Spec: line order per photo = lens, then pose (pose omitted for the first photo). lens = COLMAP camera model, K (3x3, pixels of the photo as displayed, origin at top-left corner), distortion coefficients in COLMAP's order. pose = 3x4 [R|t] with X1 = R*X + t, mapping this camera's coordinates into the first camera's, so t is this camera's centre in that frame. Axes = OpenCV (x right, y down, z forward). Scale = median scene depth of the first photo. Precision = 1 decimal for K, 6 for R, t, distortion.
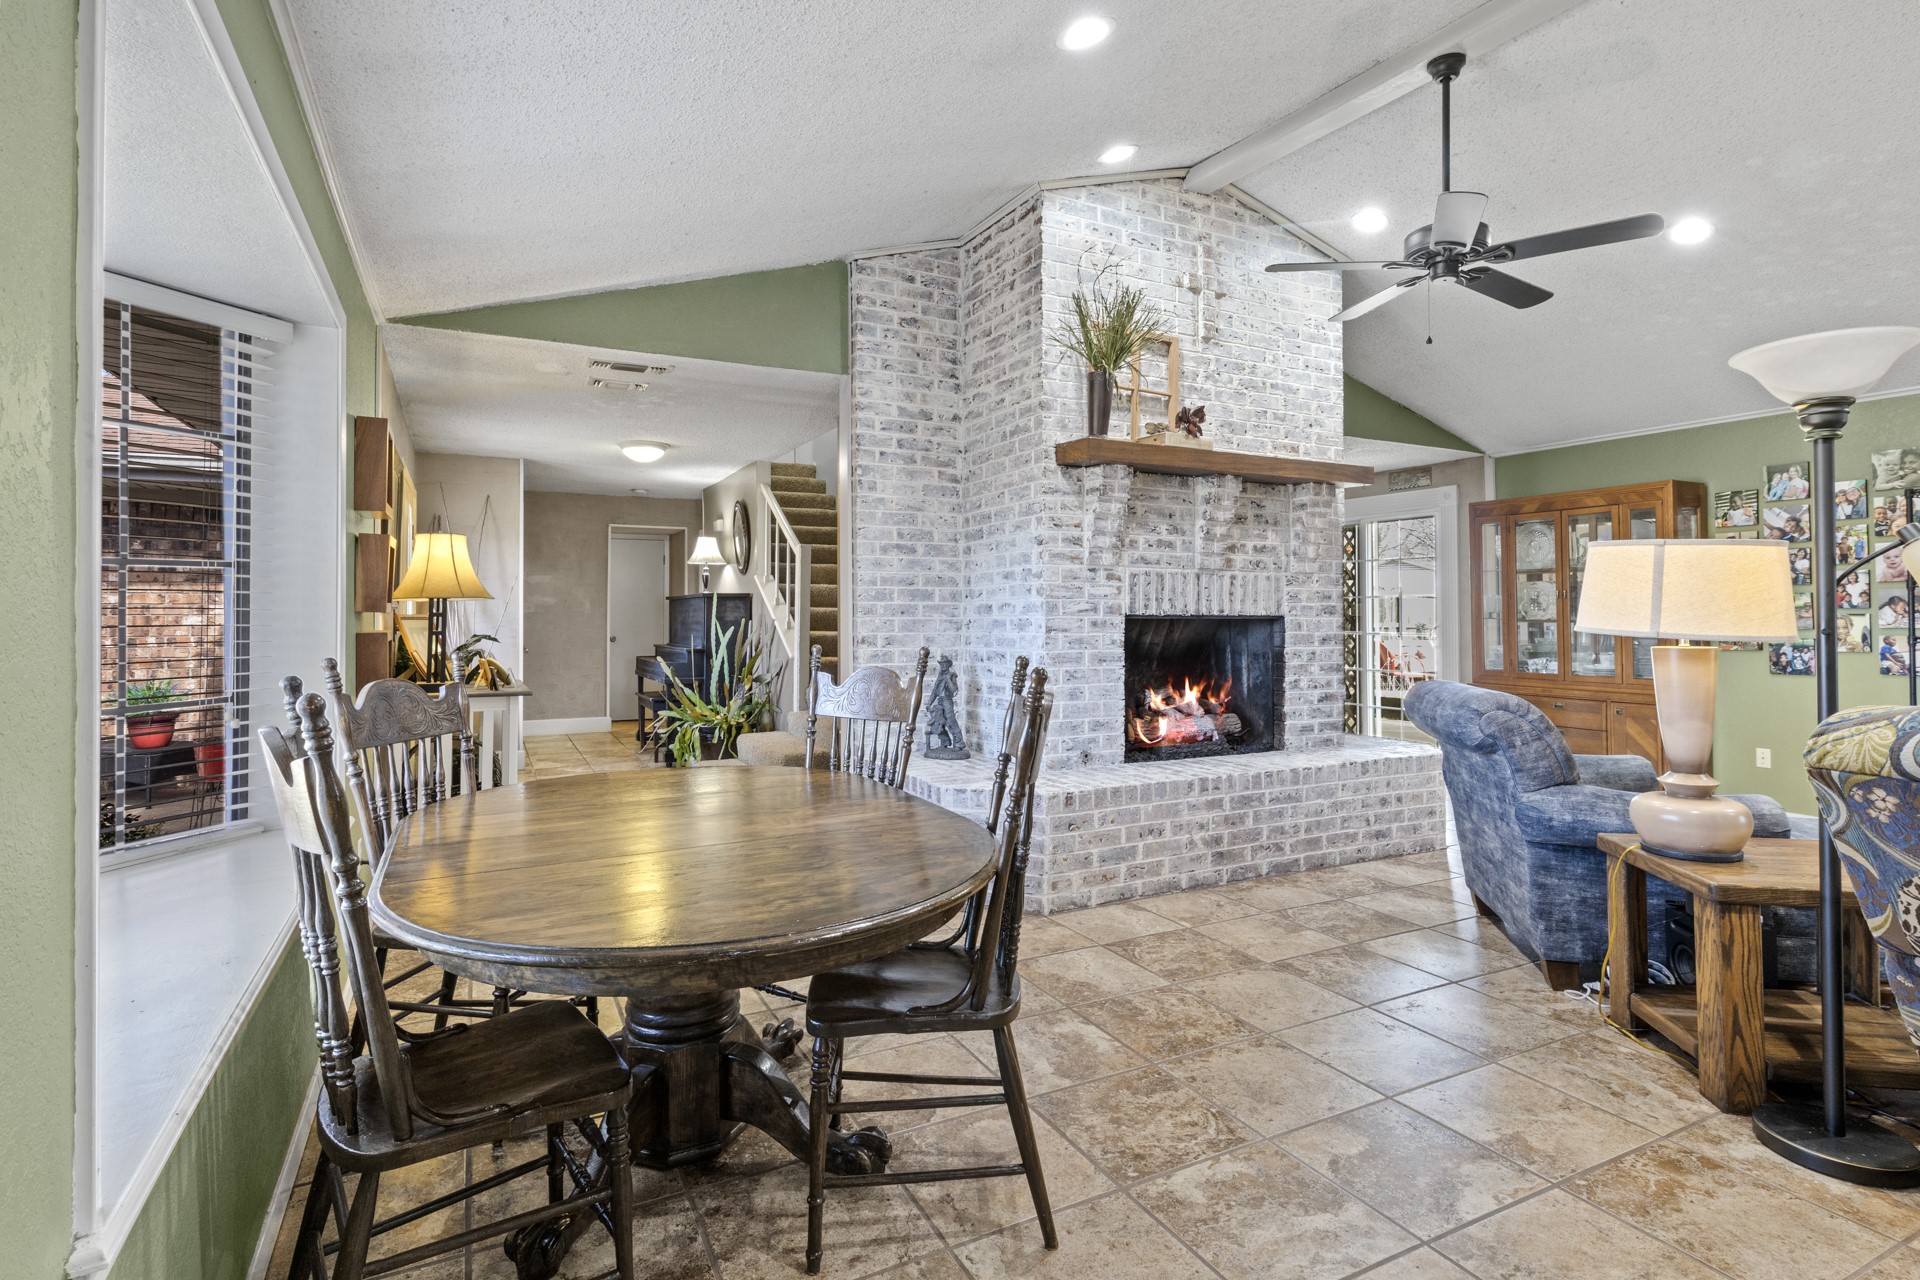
lens RADIAL K [[963.6, 0, 953.8], [0, 963.6, 614.5], [0, 0, 1]] dist [0.026161, -0.000348]
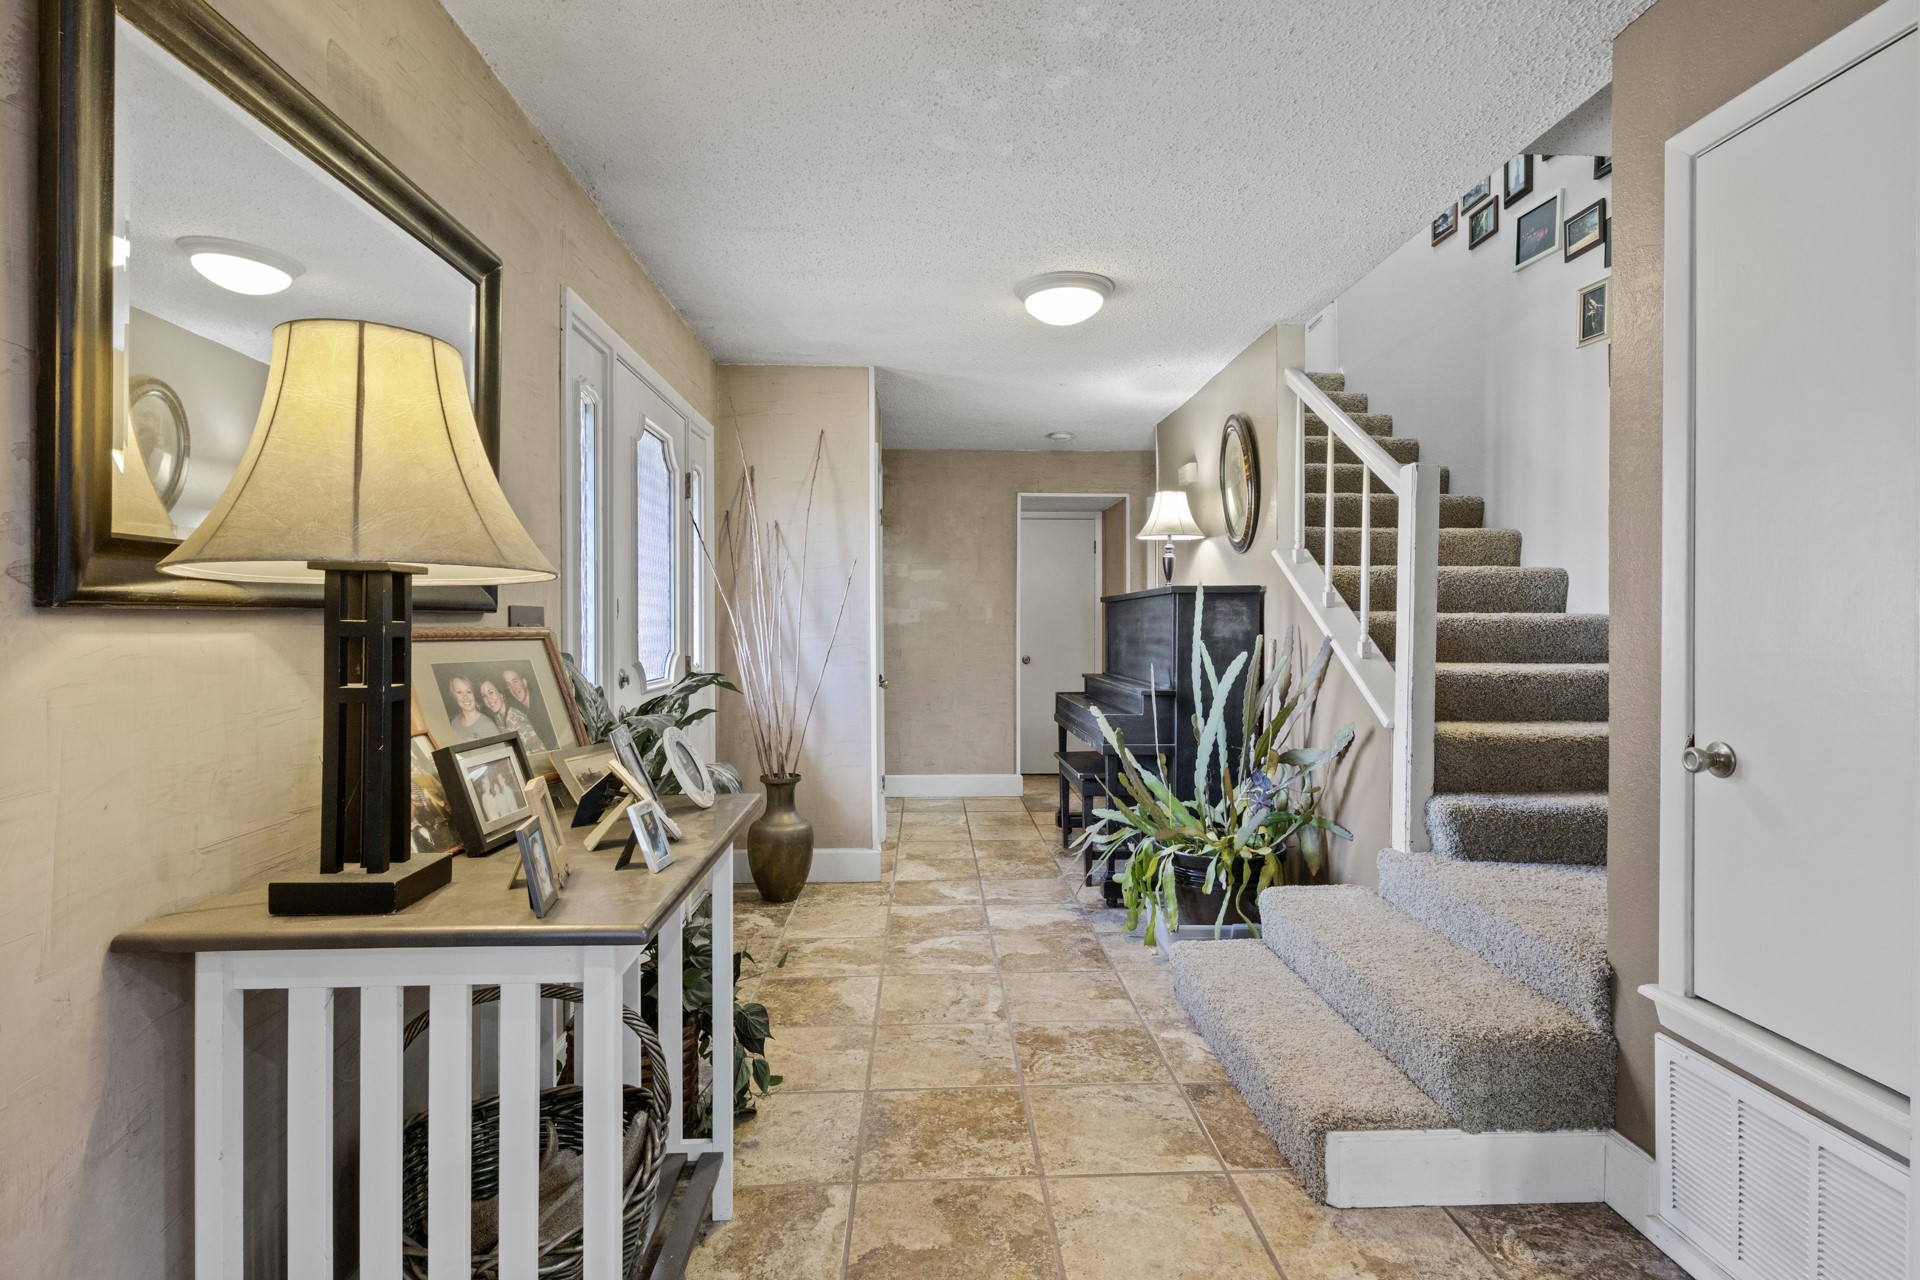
lens RADIAL K [[963.6, 0, 953.8], [0, 963.6, 614.5], [0, 0, 1]] dist [0.026161, -0.000348]
pose [[0.909151, -0.005641, -0.416428, -0.148193], [0.002151, 0.999959, -0.008850, -0.002039], [0.416461, 0.007151, 0.909126, 0.467431]]
